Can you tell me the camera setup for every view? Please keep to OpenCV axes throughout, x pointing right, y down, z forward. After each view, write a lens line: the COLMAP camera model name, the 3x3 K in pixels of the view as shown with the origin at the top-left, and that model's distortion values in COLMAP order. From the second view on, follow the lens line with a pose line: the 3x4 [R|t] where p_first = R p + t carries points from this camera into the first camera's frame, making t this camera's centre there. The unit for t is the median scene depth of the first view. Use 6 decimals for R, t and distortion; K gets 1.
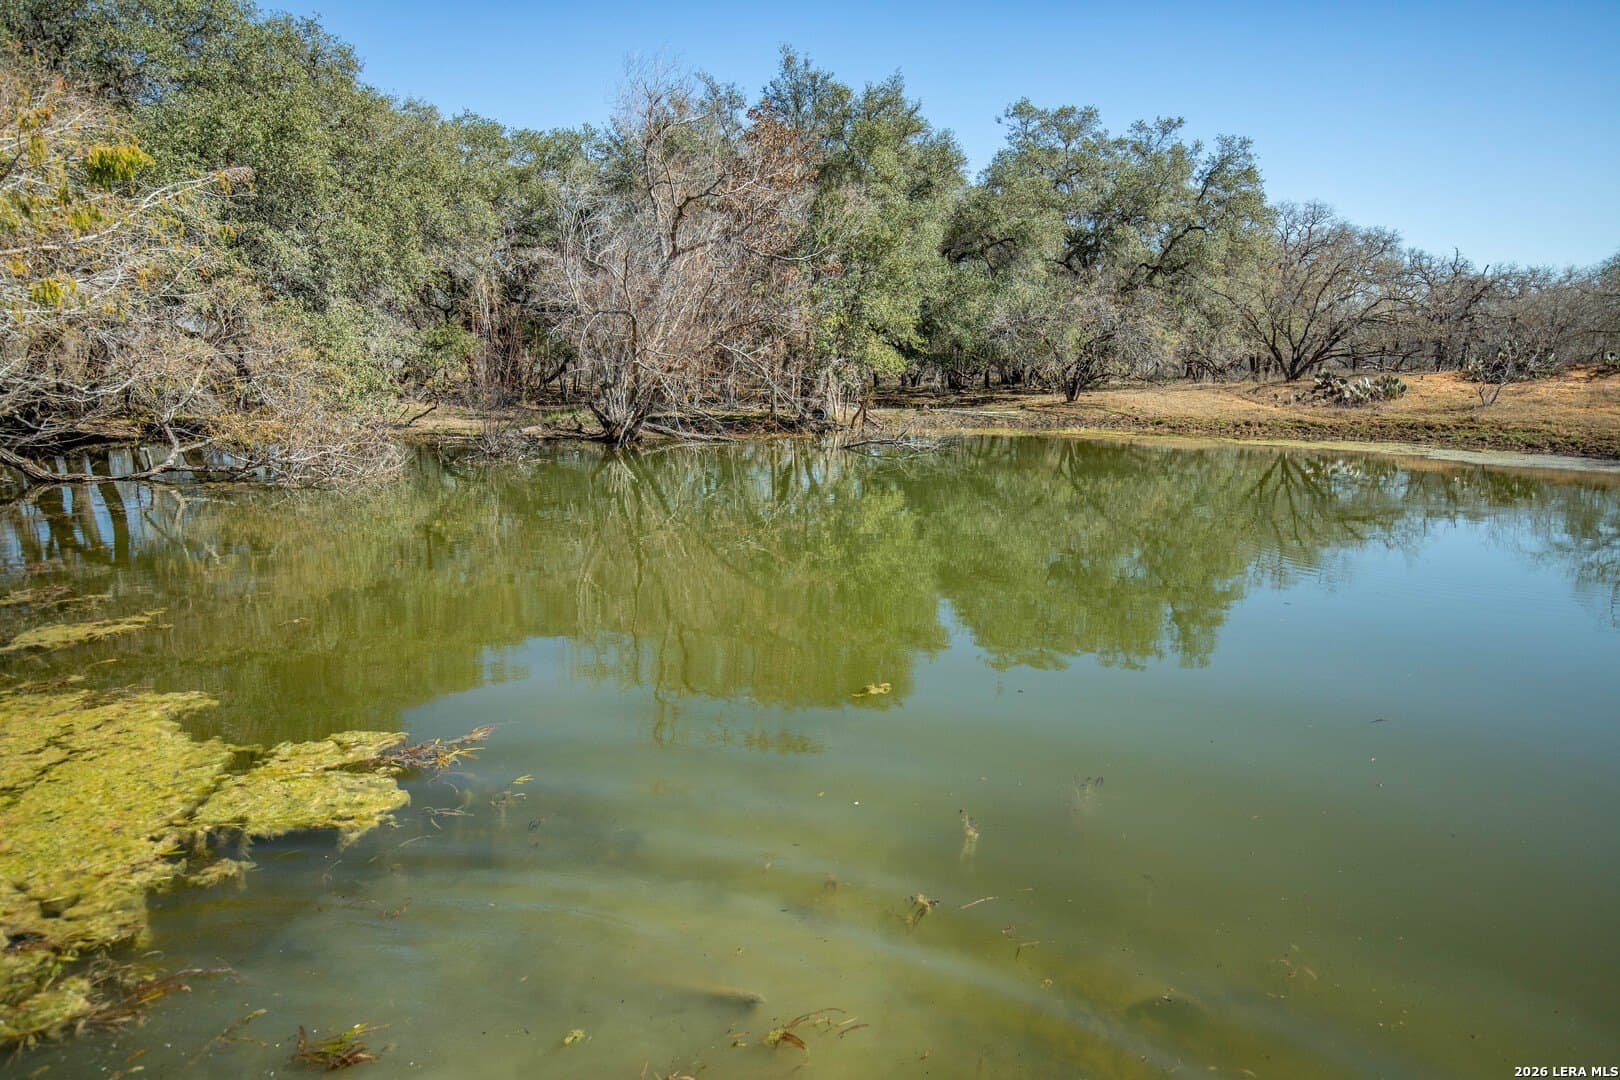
lens RADIAL K [[1031.5, 0, 801.6], [0, 1031.5, 552.4], [0, 0, 1]] dist [-0.002334, 0.001200]
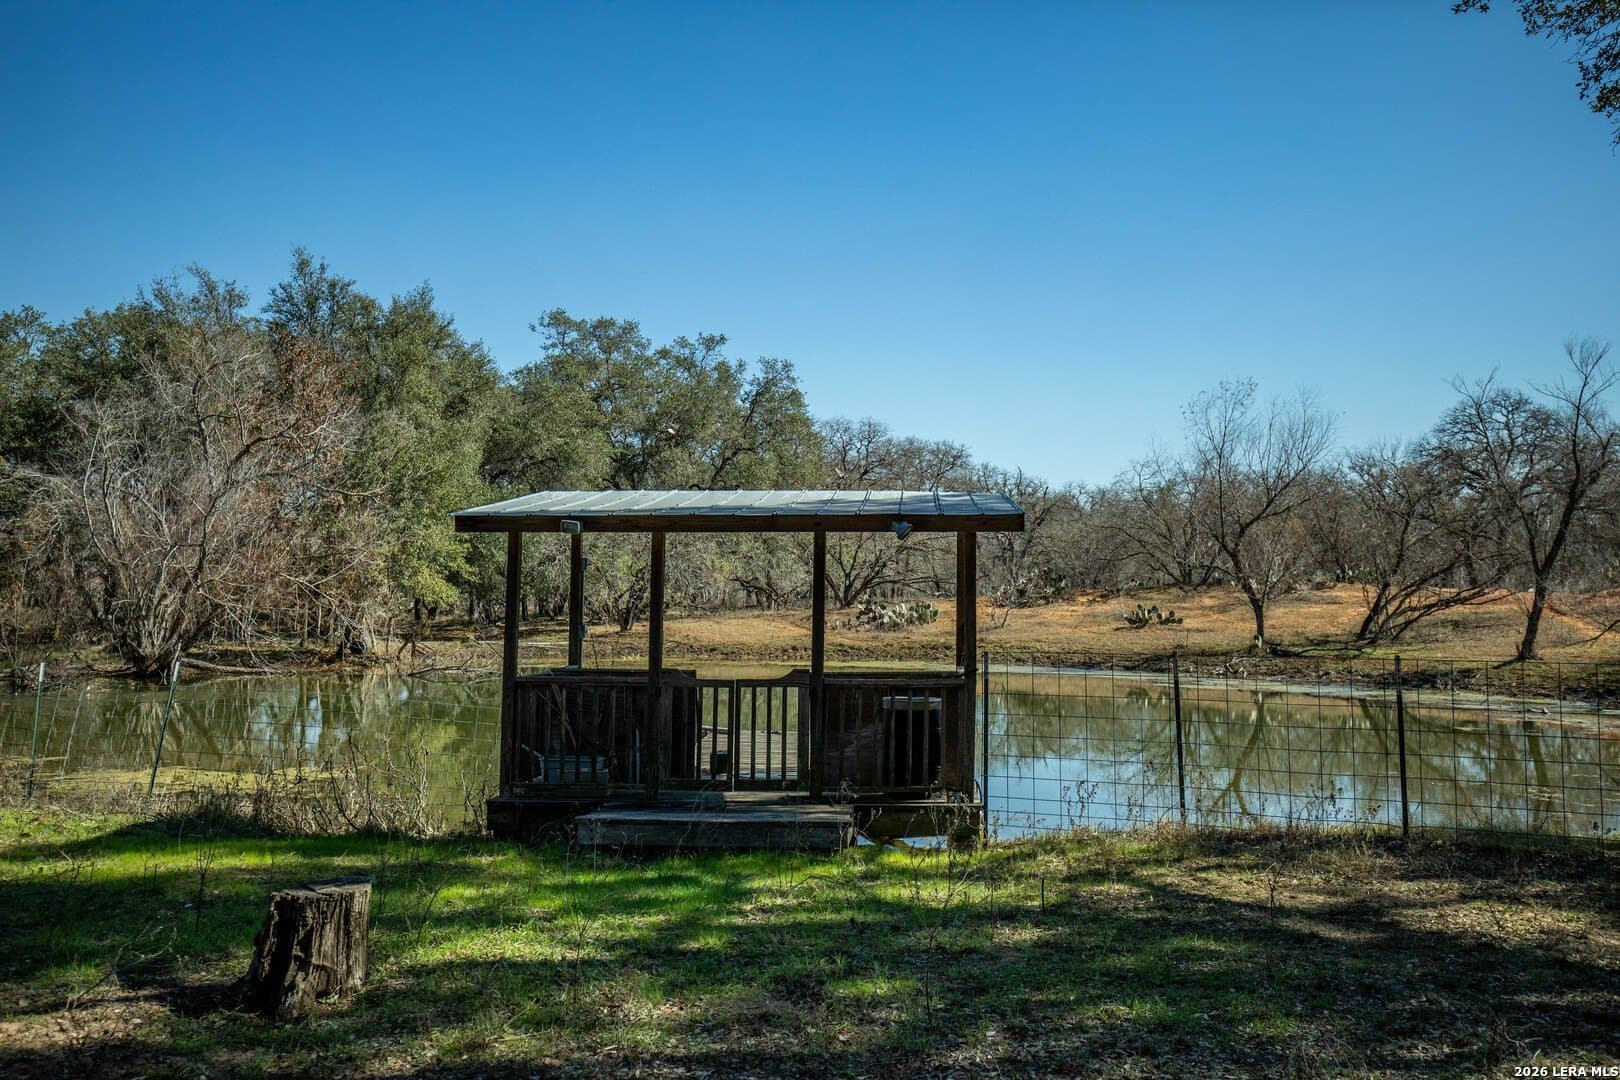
lens RADIAL K [[1569.1, 0, 810.0], [0, 1569.1, 540.0], [0, 0, 1]] dist [0.039394, 0.022637]
pose [[0.931906, 0.006891, 0.362635, -0.096581], [0.070209, 0.977481, -0.199000, 0.065877], [-0.355840, 0.210910, 0.910437, -0.363084]]
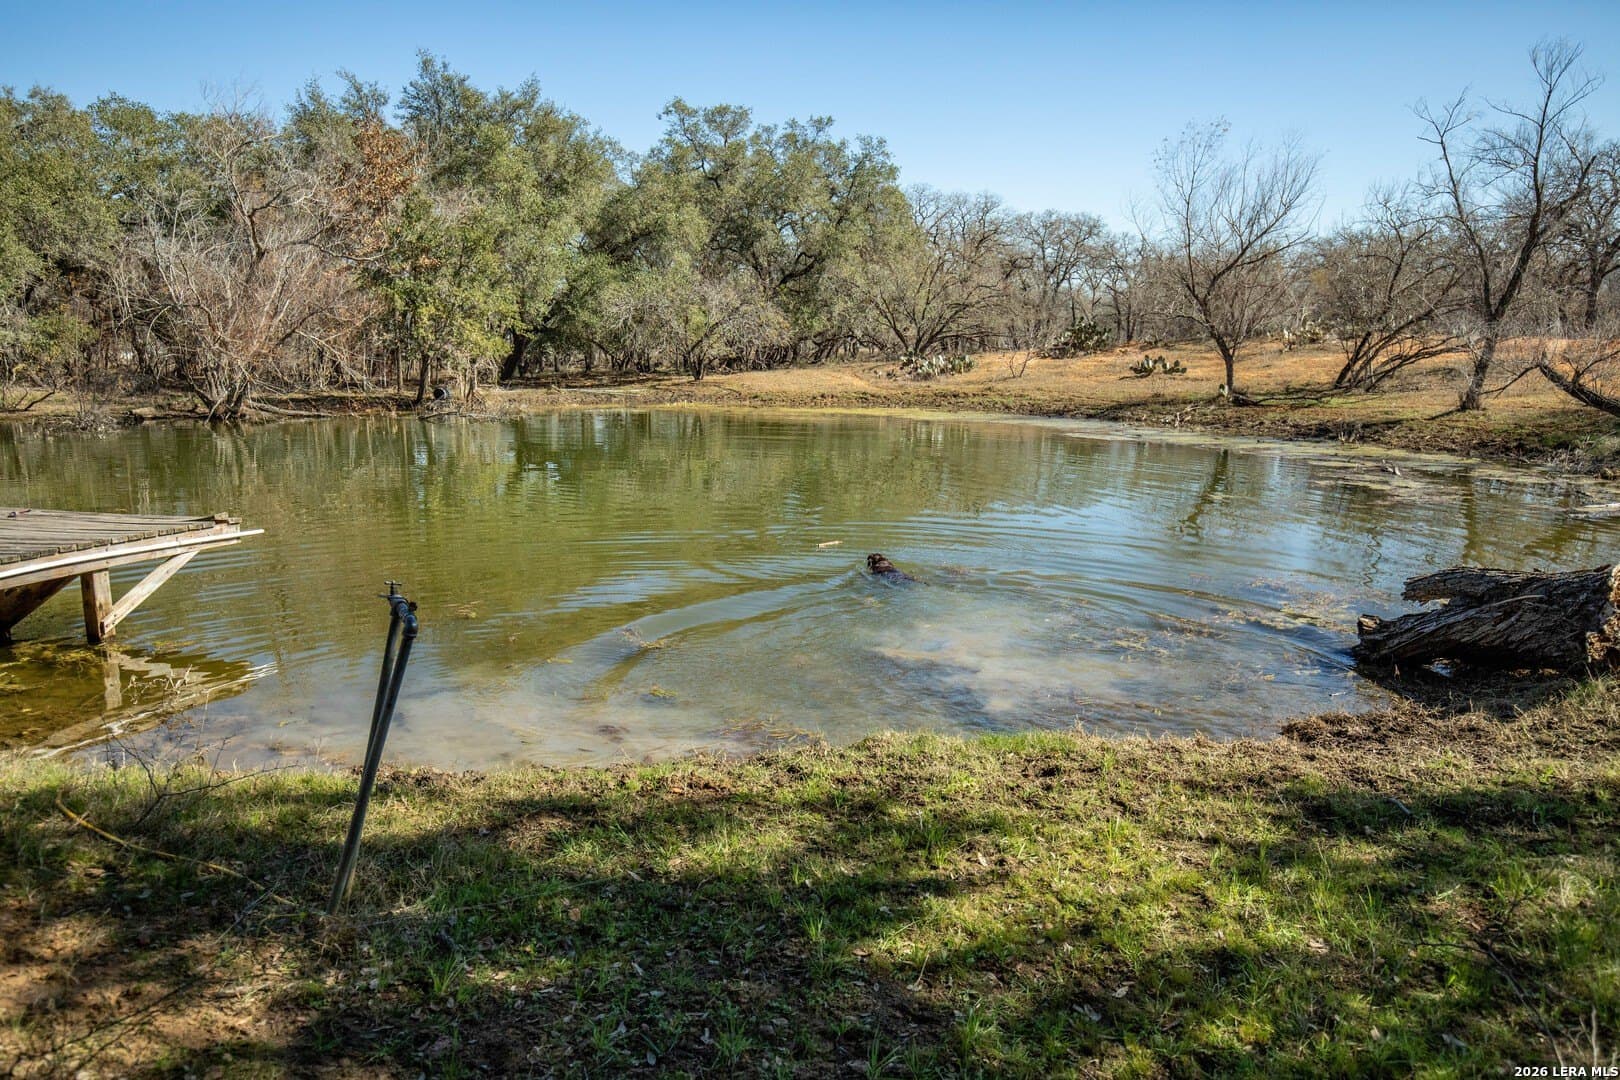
lens RADIAL K [[1187.2, 0, 809.1], [0, 1187.2, 540.6], [0, 0, 1]] dist [0.009039, 0.007558]
pose [[0.987892, -0.035482, 0.151029, 0.170917], [0.038827, 0.999060, -0.019252, 0.050301], [-0.150204, 0.024883, 0.988342, -0.250175]]
